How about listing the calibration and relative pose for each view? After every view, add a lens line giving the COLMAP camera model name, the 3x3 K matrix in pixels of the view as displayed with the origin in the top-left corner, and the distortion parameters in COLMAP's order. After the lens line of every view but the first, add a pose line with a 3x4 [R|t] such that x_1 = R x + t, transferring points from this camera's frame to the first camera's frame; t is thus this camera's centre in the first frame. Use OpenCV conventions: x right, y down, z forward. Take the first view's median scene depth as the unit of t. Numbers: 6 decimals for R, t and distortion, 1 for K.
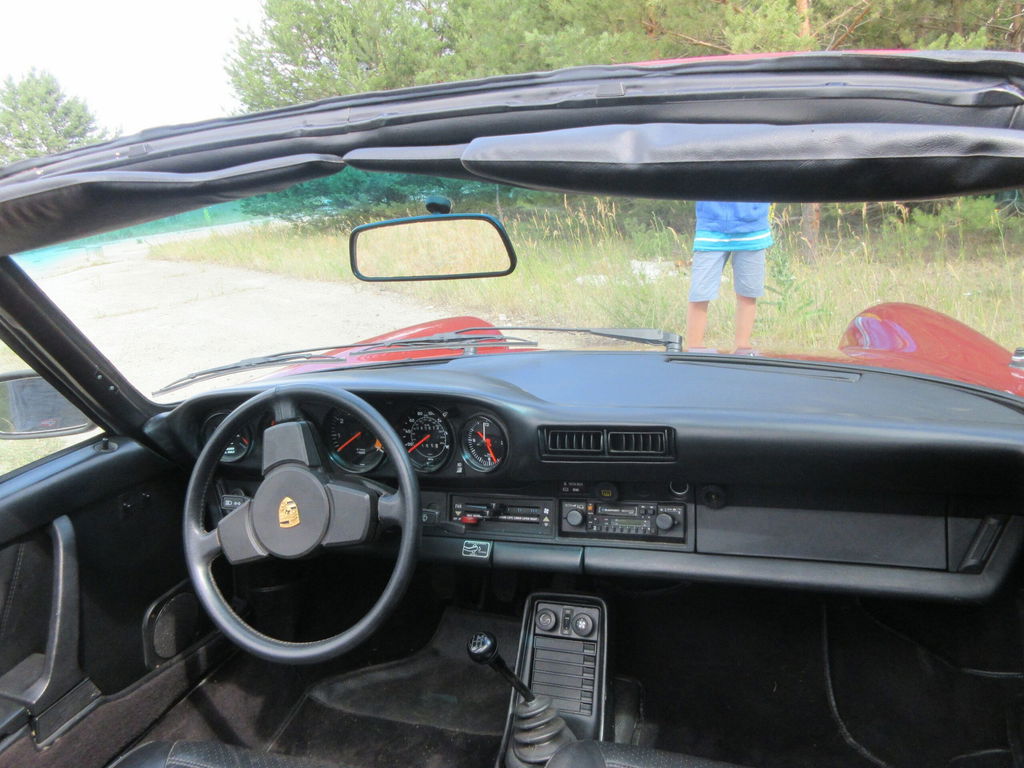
lens RADIAL K [[758.6, 0, 512.2], [0, 758.6, 379.2], [0, 0, 1]] dist [-0.002373, -0.000191]
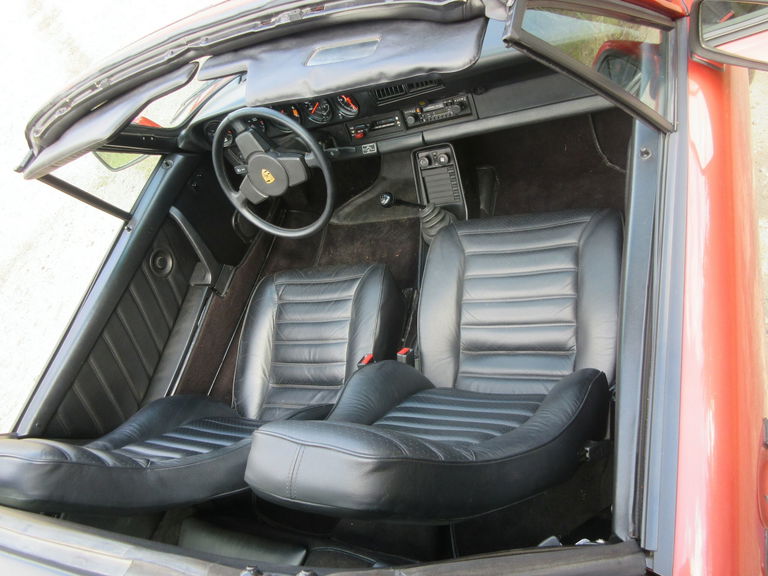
lens RADIAL K [[568.9, 0, 384.2], [0, 568.9, 284.4], [0, 0, 1]] dist [-0.002373, -0.000191]
pose [[0.927368, -0.265290, -0.263835, 0.268040], [0.371452, 0.737332, 0.564239, -0.301640], [0.044848, -0.621259, 0.782321, -0.276871]]
